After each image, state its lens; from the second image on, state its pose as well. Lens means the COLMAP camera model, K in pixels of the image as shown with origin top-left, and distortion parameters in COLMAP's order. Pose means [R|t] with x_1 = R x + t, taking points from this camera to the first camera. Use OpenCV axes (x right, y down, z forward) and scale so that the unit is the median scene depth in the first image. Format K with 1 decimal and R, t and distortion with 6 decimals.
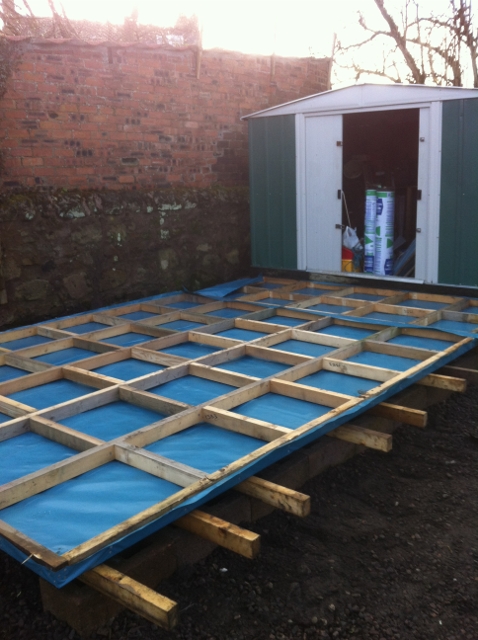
lens RADIAL K [[618.7, 0, 240.2], [0, 618.7, 317.5], [0, 0, 1]] dist [-0.015234, 0.000000]
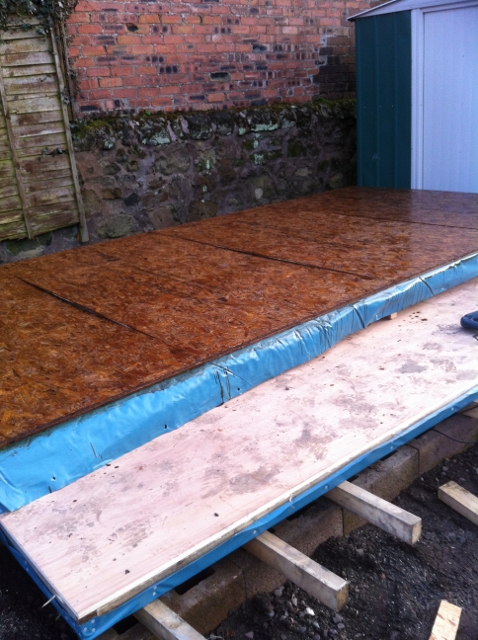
lens RADIAL K [[618.7, 0, 236.4], [0, 618.7, 310.9], [0, 0, 1]] dist [-0.015234, 0.000000]
pose [[0.983826, 0.013508, -0.178618, 0.009226], [0.007892, 0.992916, 0.118554, -0.023307], [0.178954, -0.118046, 0.976750, 0.097522]]
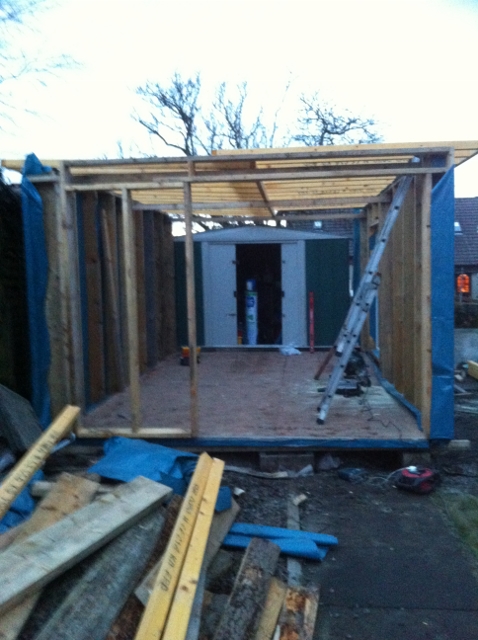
lens RADIAL K [[618.7, 0, 235.0], [0, 618.7, 324.0], [0, 0, 1]] dist [-0.015234, 0.000000]
pose [[0.824961, -0.041481, 0.563665, -0.713048], [0.119617, 0.987526, -0.102394, 0.026225], [-0.552386, 0.151895, 0.819632, -0.233423]]
